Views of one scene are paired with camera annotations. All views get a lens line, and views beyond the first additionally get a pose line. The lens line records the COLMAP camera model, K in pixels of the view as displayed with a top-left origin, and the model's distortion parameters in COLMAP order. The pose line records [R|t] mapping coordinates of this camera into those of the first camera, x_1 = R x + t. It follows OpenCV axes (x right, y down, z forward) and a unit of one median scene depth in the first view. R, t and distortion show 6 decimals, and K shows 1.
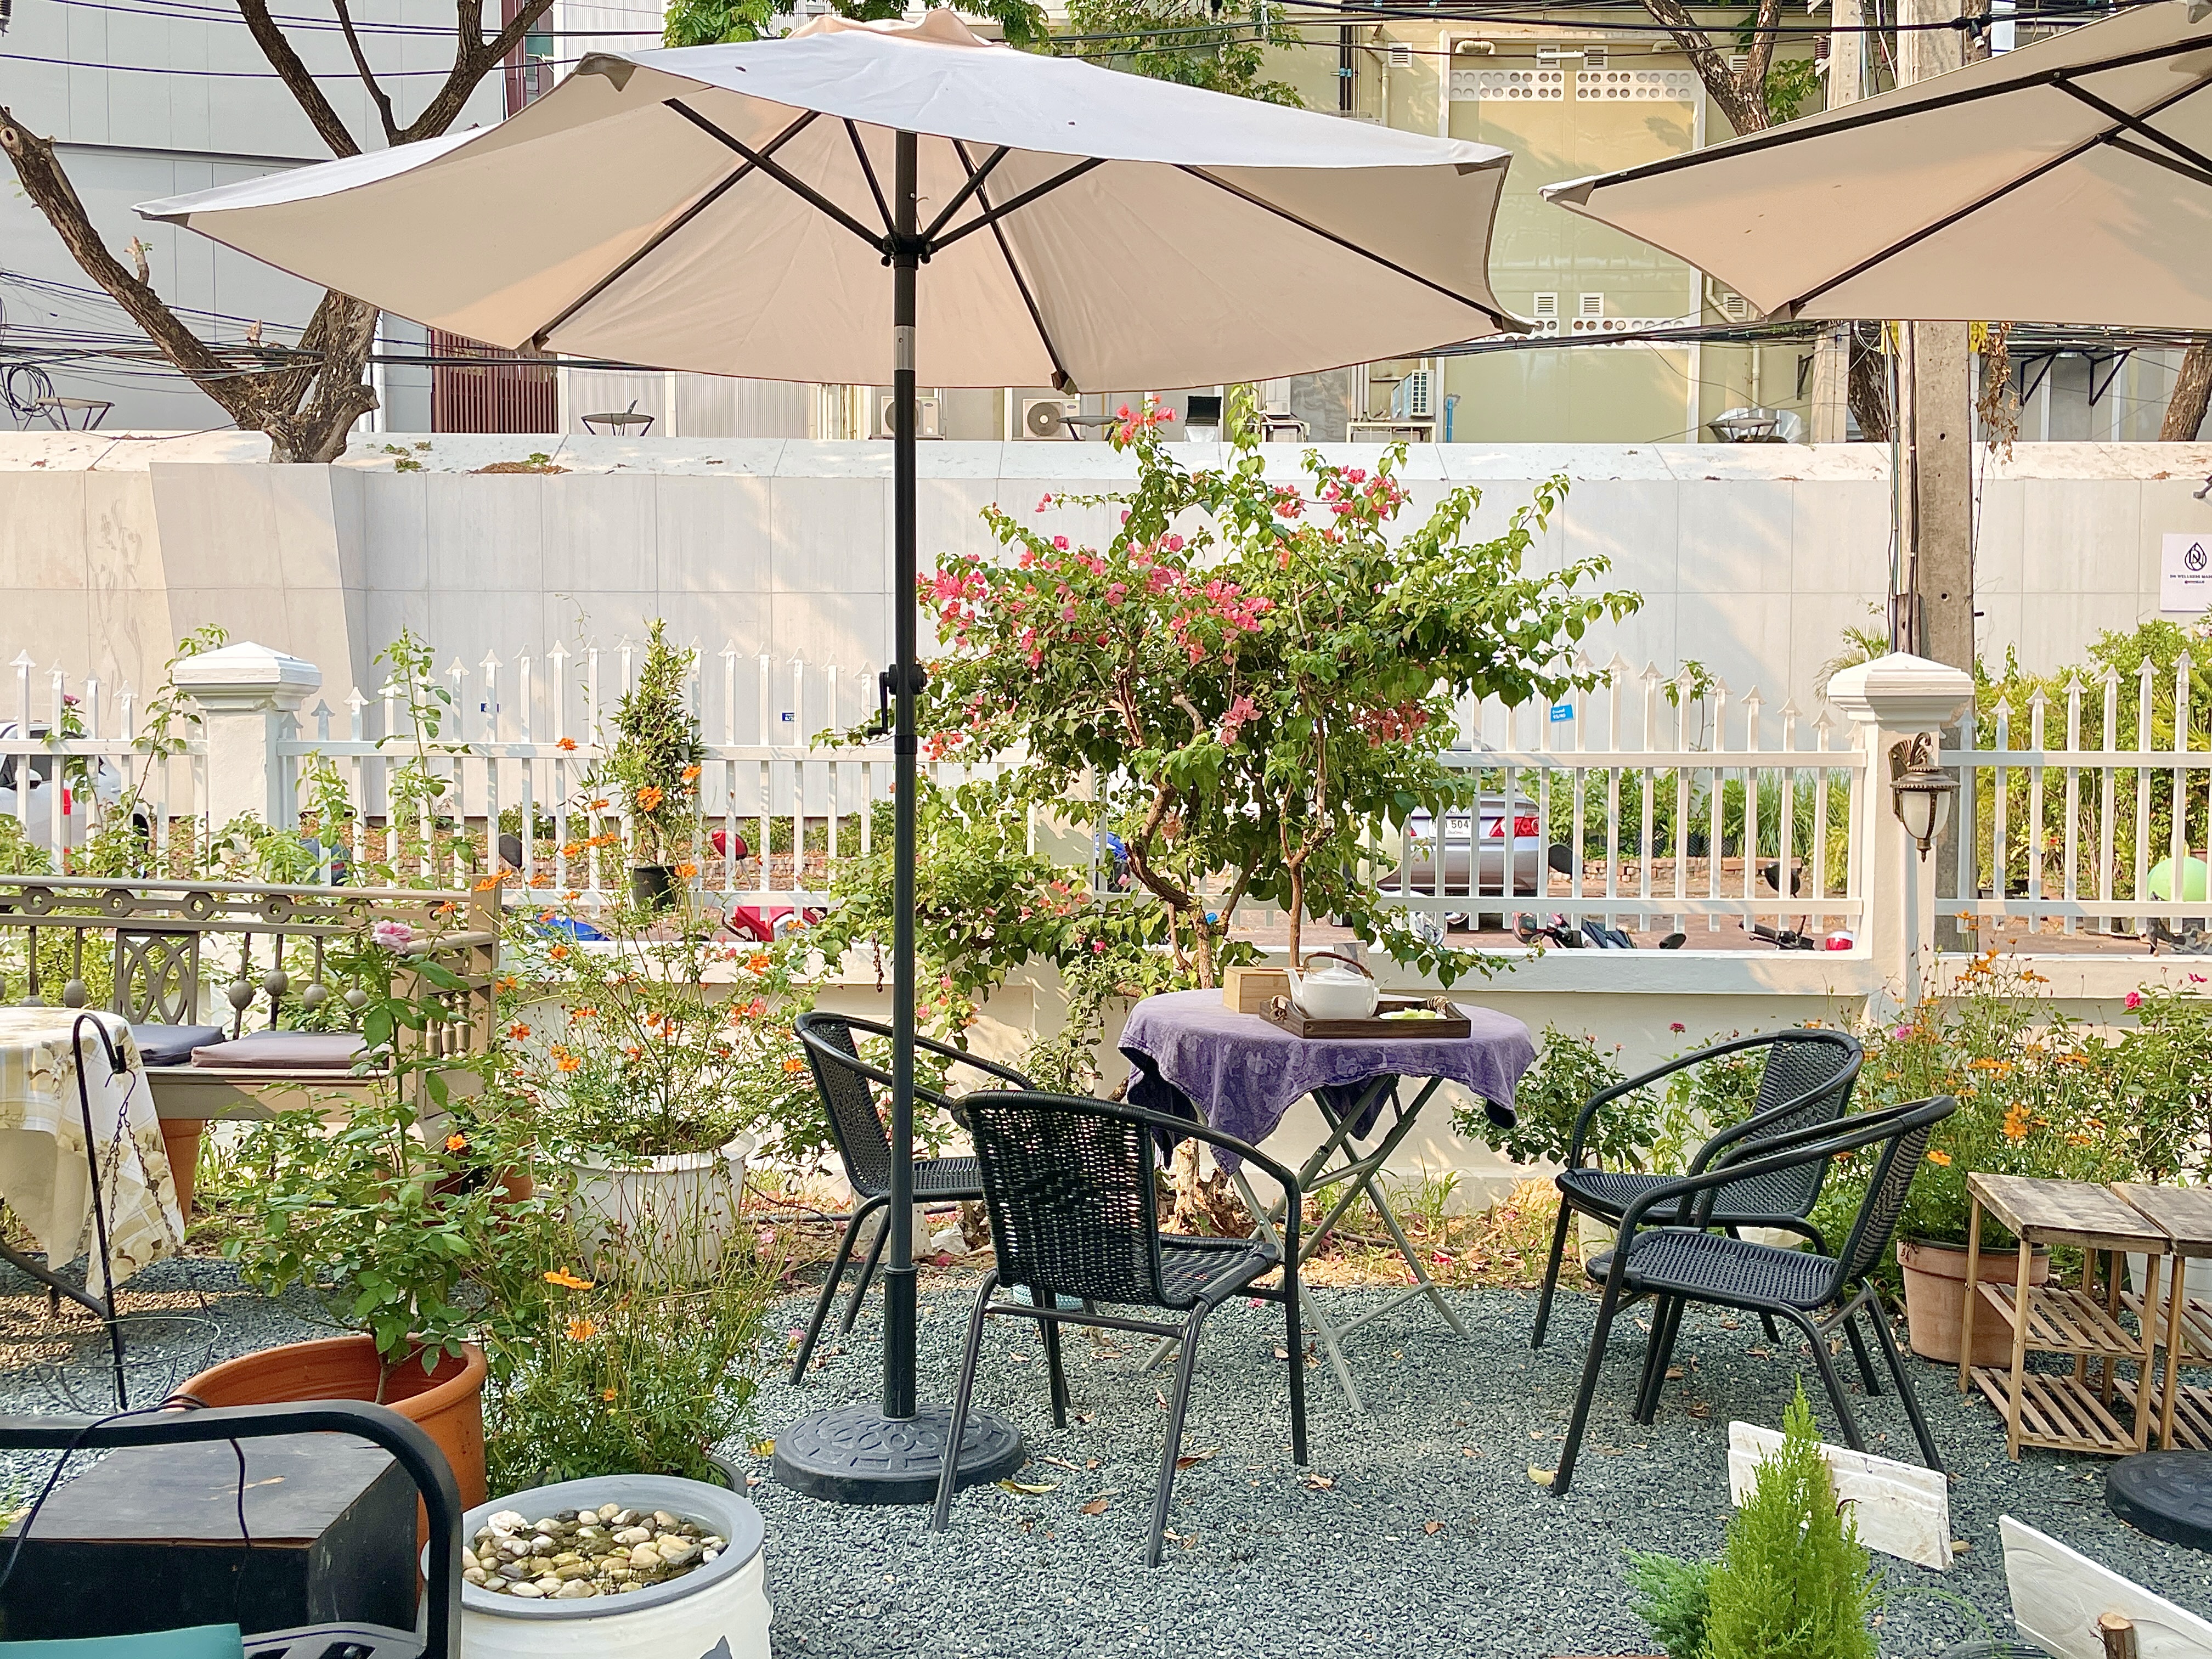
lens RADIAL K [[2210.8, 0, 1107.6], [0, 2210.8, 794.4], [0, 0, 1]] dist [0.005287, 0.000000]
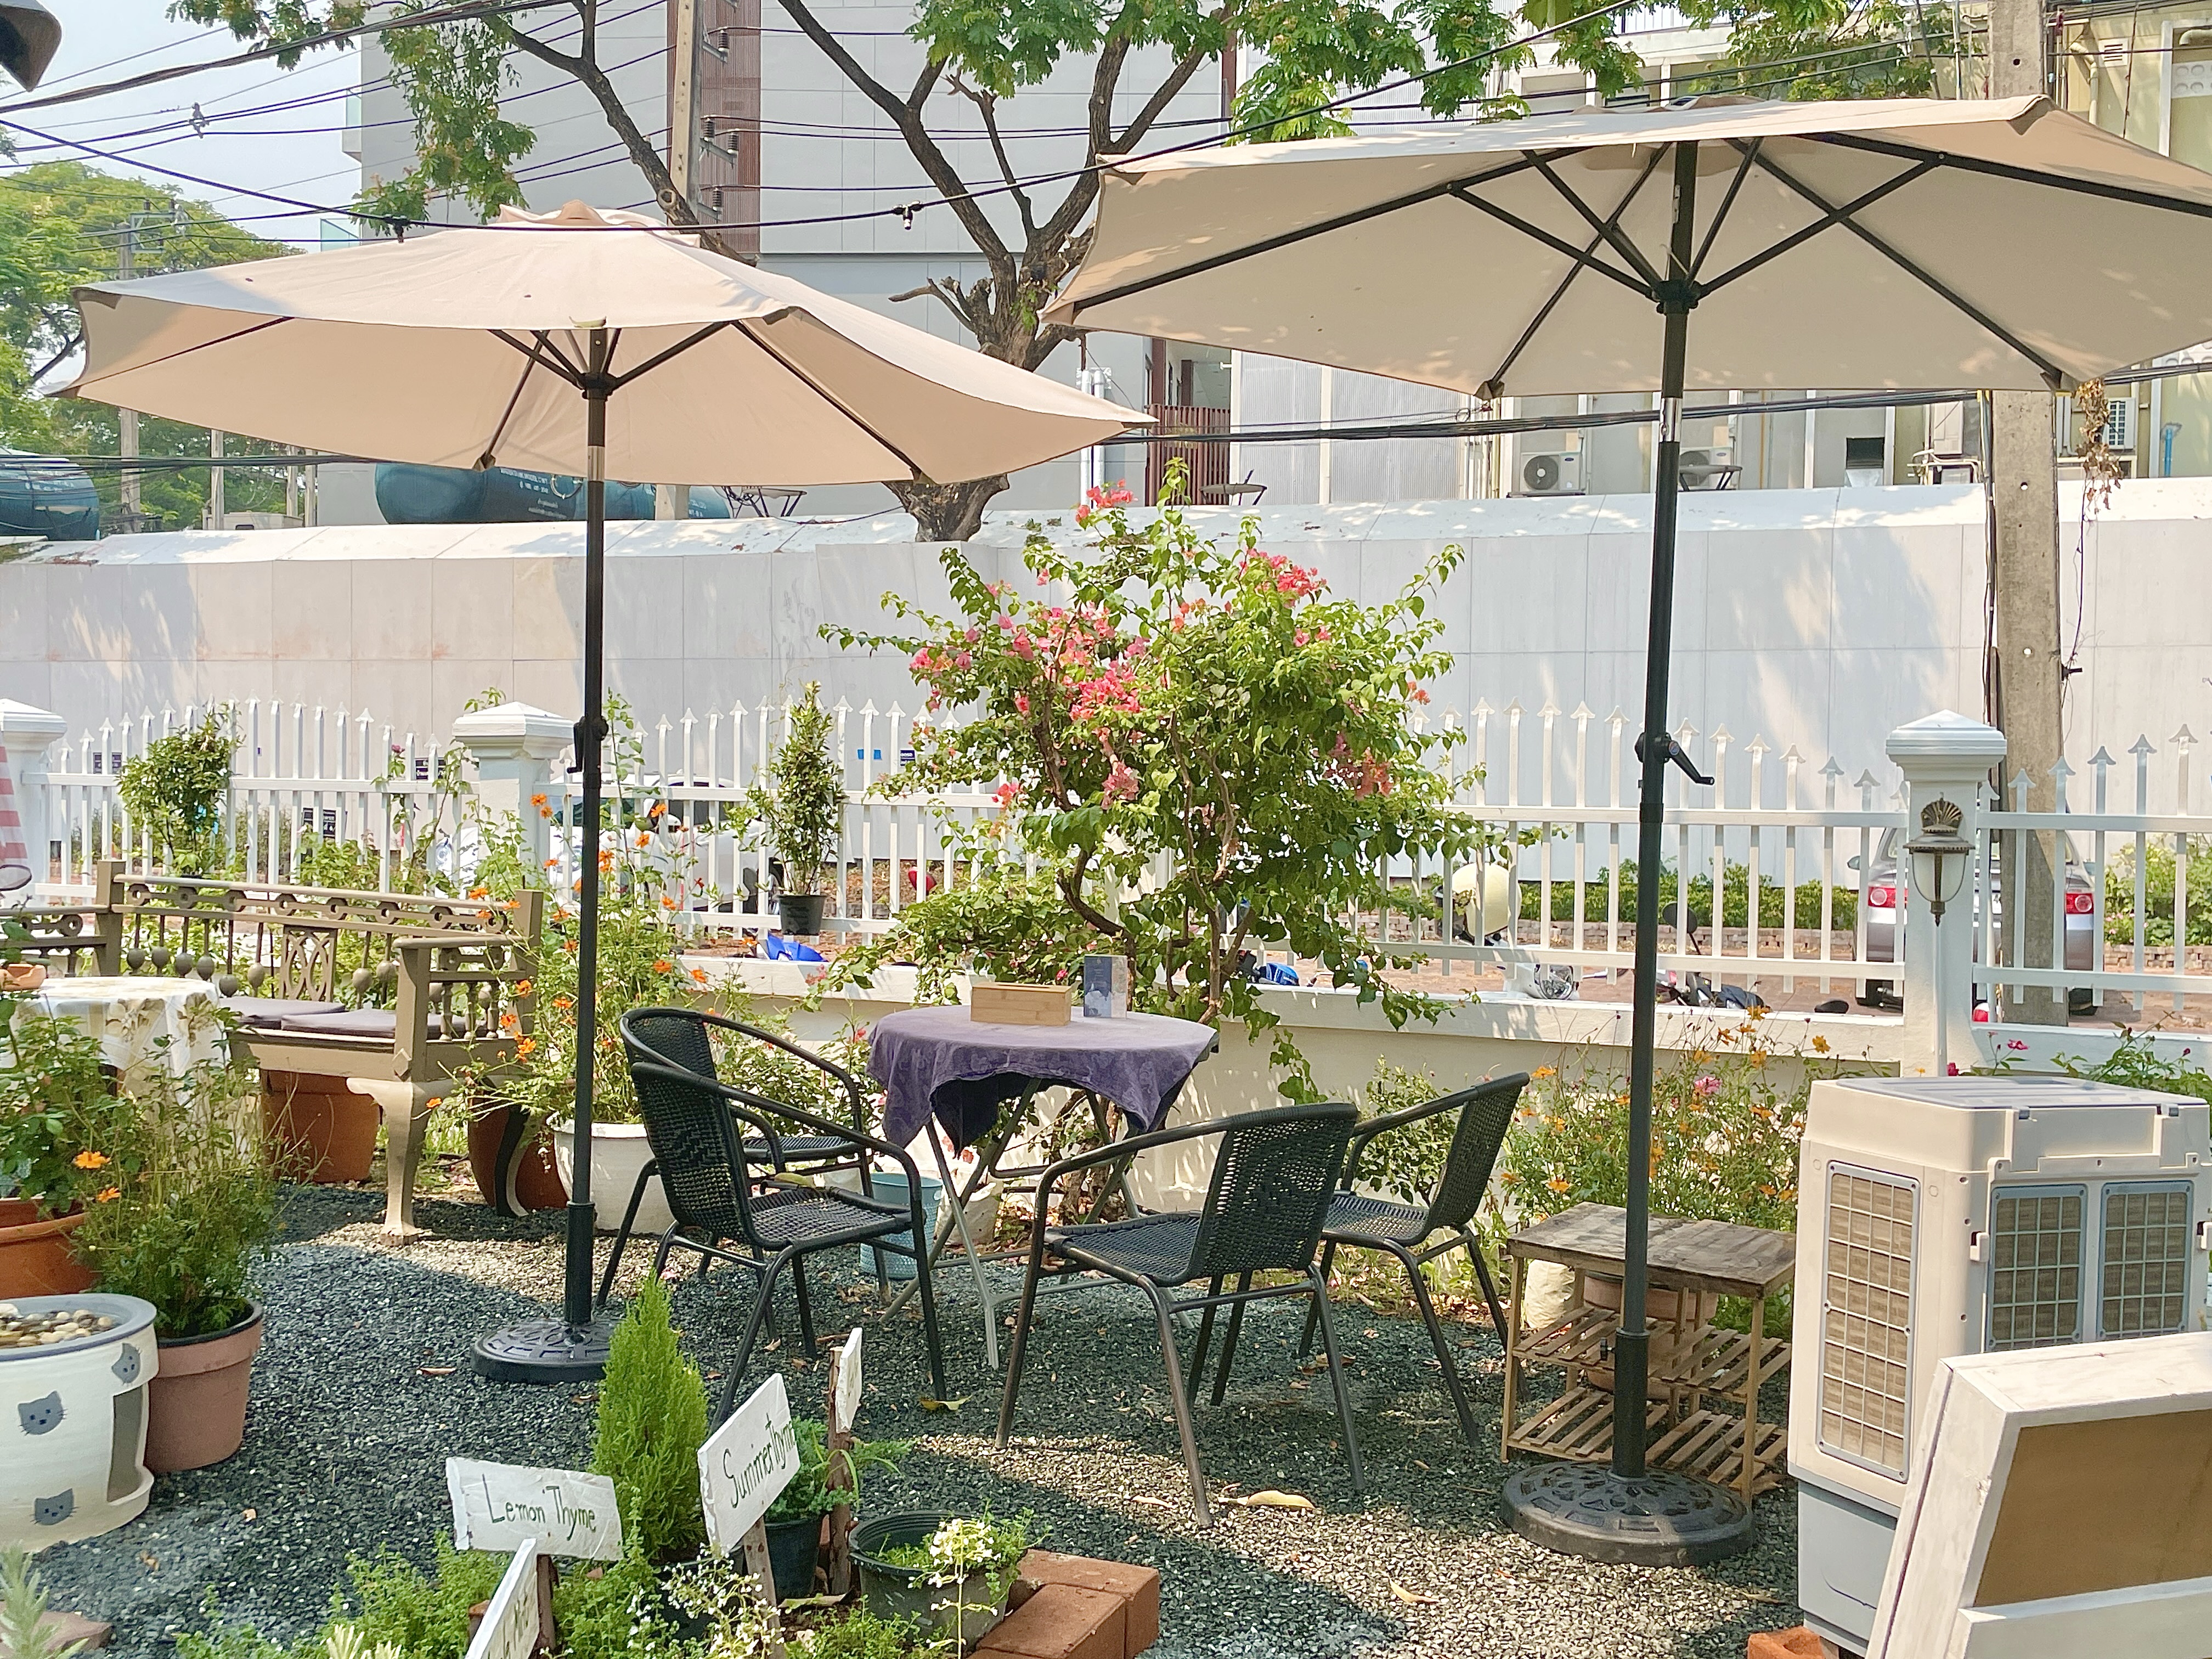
lens RADIAL K [[2238.7, 0, 1109.8], [0, 2238.7, 861.1], [0, 0, 1]] dist [0.040247, 0.000000]
pose [[0.940632, 0.022972, -0.338649, 0.338829], [-0.022782, 0.999730, 0.004537, 0.005339], [0.338662, 0.003448, 0.940902, -0.050460]]
